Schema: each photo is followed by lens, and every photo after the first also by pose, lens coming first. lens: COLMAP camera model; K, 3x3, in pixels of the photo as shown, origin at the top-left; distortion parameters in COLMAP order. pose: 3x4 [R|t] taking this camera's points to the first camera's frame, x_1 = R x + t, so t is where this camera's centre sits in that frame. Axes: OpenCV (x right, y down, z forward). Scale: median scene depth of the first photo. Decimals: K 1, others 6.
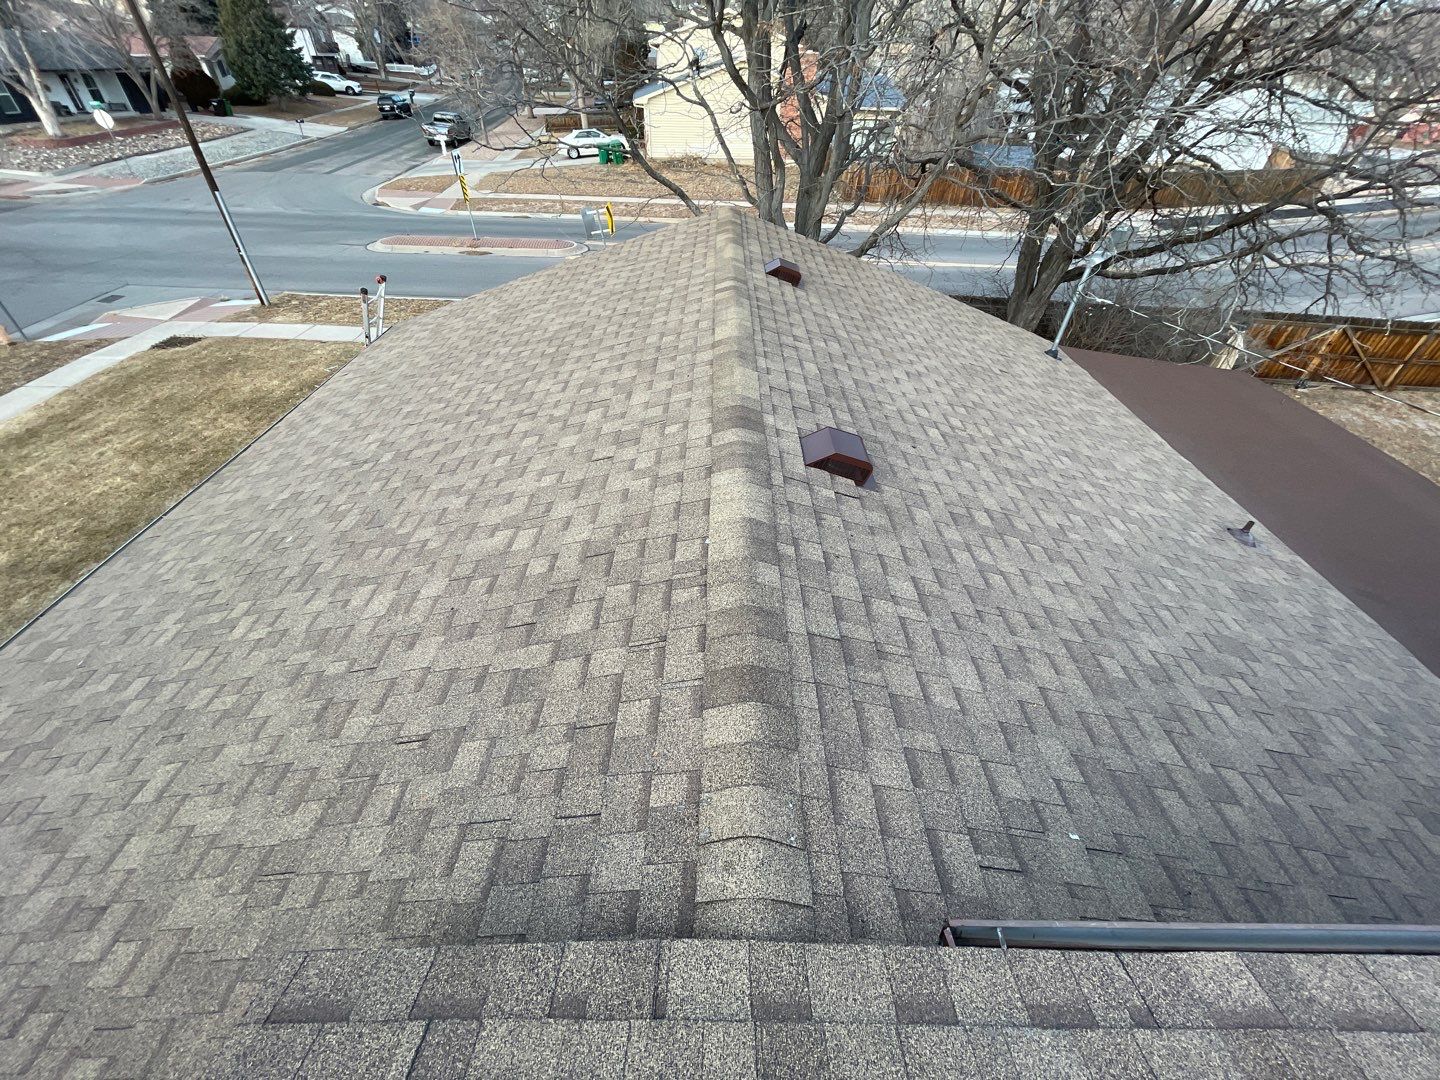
lens RADIAL K [[581.7, 0, 714.4], [0, 581.7, 541.8], [0, 0, 1]] dist [-0.001911, -0.000497]
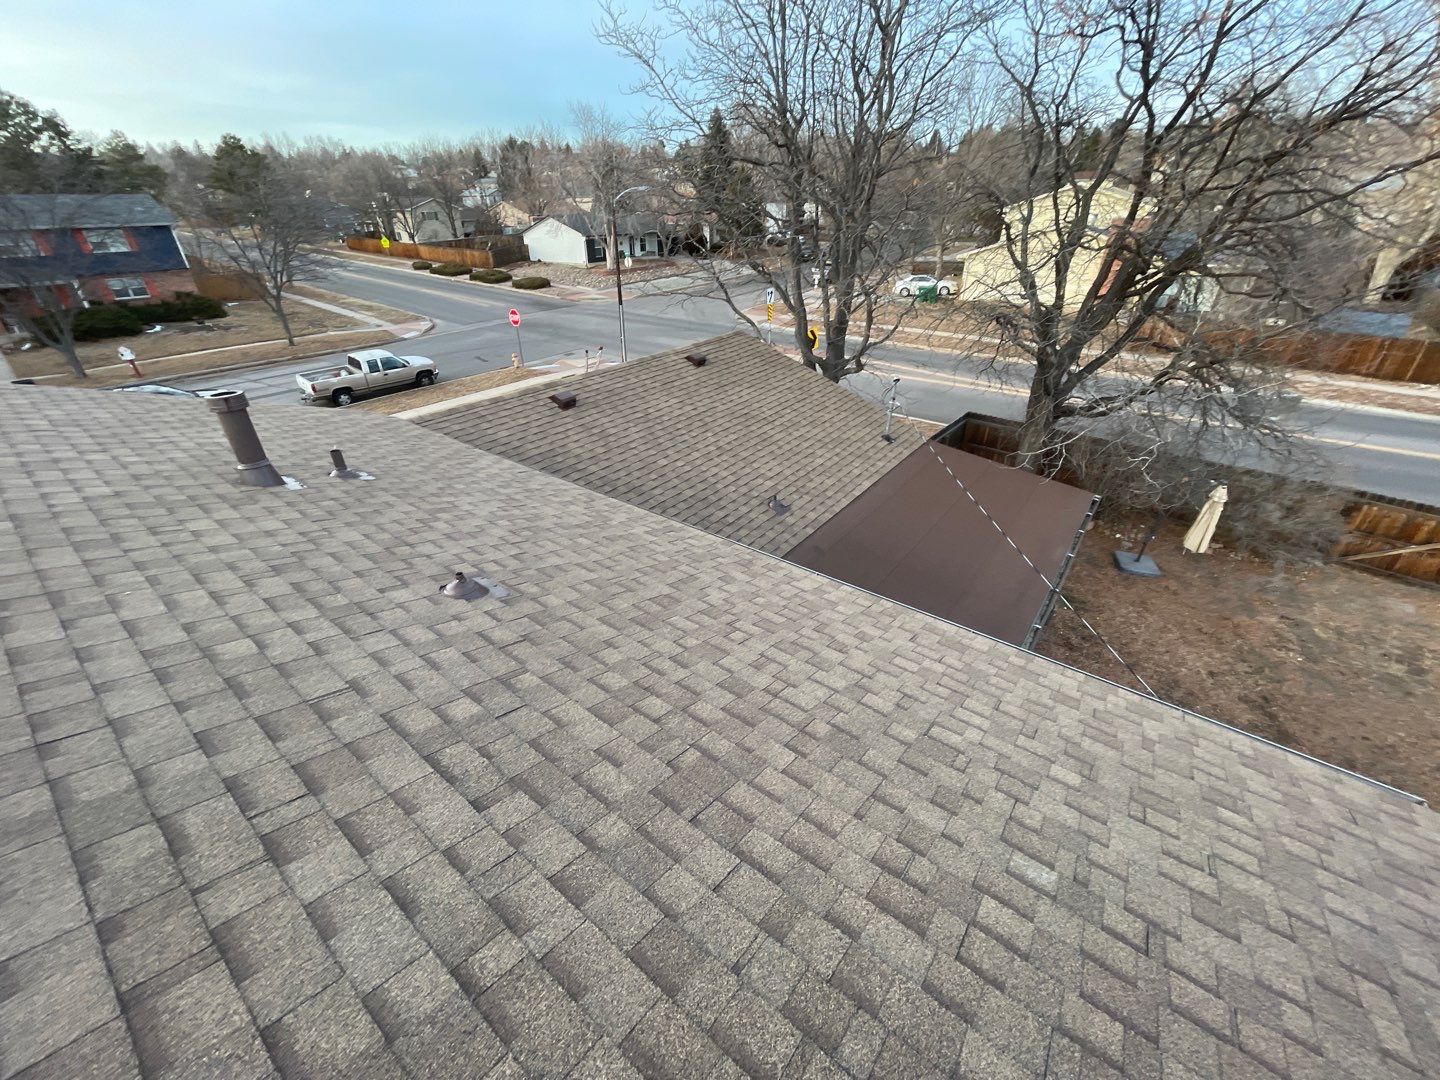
lens RADIAL K [[593.2, 0, 710.8], [0, 593.2, 516.9], [0, 0, 1]] dist [-0.000678, -0.000065]
pose [[0.796202, 0.255496, -0.548438, 1.454654], [-0.368962, 0.923443, -0.105449, 0.247321], [0.479510, 0.286312, 0.829516, -0.538254]]
